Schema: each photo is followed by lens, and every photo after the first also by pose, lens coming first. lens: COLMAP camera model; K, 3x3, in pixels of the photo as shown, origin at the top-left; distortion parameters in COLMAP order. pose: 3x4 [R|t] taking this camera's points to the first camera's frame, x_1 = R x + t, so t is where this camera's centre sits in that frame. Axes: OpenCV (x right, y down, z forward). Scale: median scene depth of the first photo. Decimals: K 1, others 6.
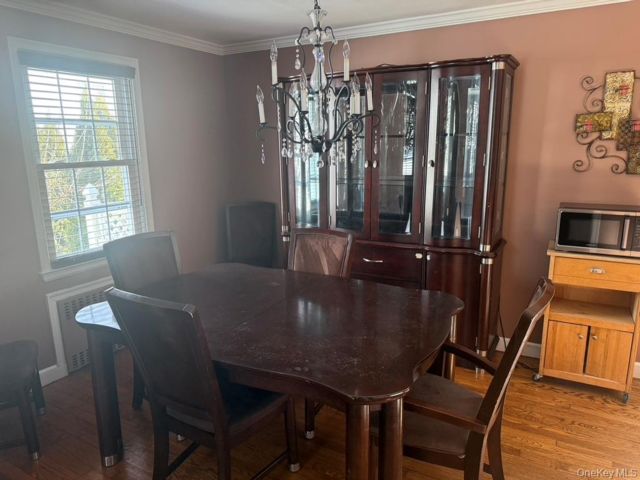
lens RADIAL K [[461.1, 0, 319.1], [0, 461.1, 239.3], [0, 0, 1]] dist [0.025641, -0.005657]
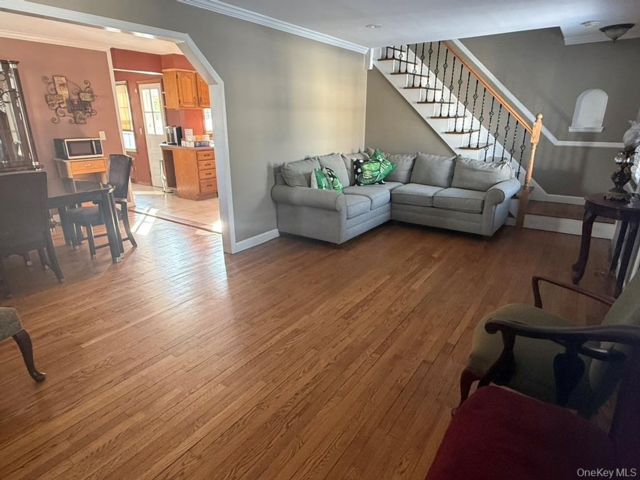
lens RADIAL K [[375.4, 0, 319.5], [0, 375.4, 241.0], [0, 0, 1]] dist [-0.004719, -0.001007]
pose [[0.084389, -0.301853, 0.949612, -1.144505], [0.205087, 0.937869, 0.279895, 0.128766], [-0.975099, 0.171133, 0.141052, -0.318754]]
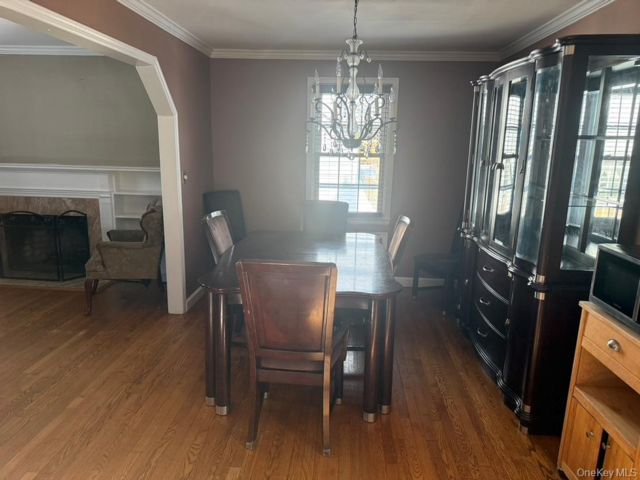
lens RADIAL K [[461.1, 0, 318.4], [0, 461.1, 240.5], [0, 0, 1]] dist [0.025641, -0.005657]
pose [[0.443436, 0.209217, -0.871546, 0.911594], [-0.219271, 0.968151, 0.120843, -0.059756], [0.869071, 0.137519, 0.475189, 0.283439]]
